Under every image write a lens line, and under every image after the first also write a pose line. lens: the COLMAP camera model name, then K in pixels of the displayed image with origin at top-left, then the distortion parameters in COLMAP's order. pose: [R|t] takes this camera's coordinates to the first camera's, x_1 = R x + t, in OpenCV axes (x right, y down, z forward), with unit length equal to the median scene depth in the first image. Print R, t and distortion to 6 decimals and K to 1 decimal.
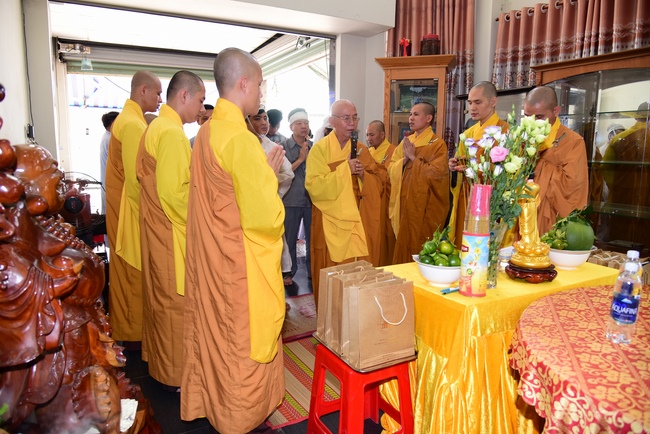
lens RADIAL K [[447.4, 0, 325.0], [0, 447.4, 217.0], [0, 0, 1]] dist [-0.036454, -0.000907]
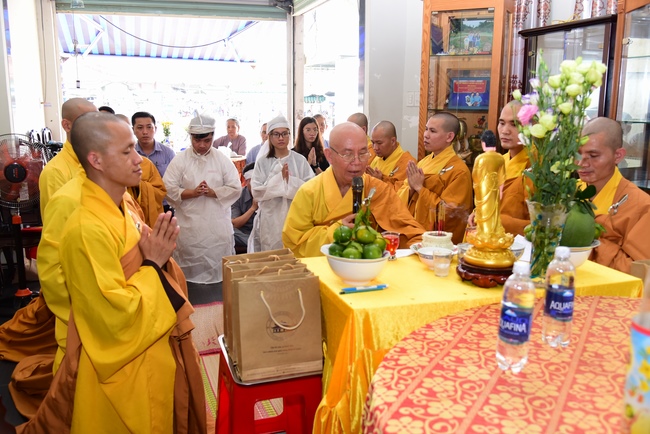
lens RADIAL K [[593.3, 0, 325.0], [0, 593.3, 217.0], [0, 0, 1]] dist [-0.011400, -0.006201]
pose [[0.983662, 0.031116, -0.177314, 0.168797], [-0.025010, 0.999018, 0.036573, 0.000751], [0.178278, -0.031541, 0.983475, -0.007756]]
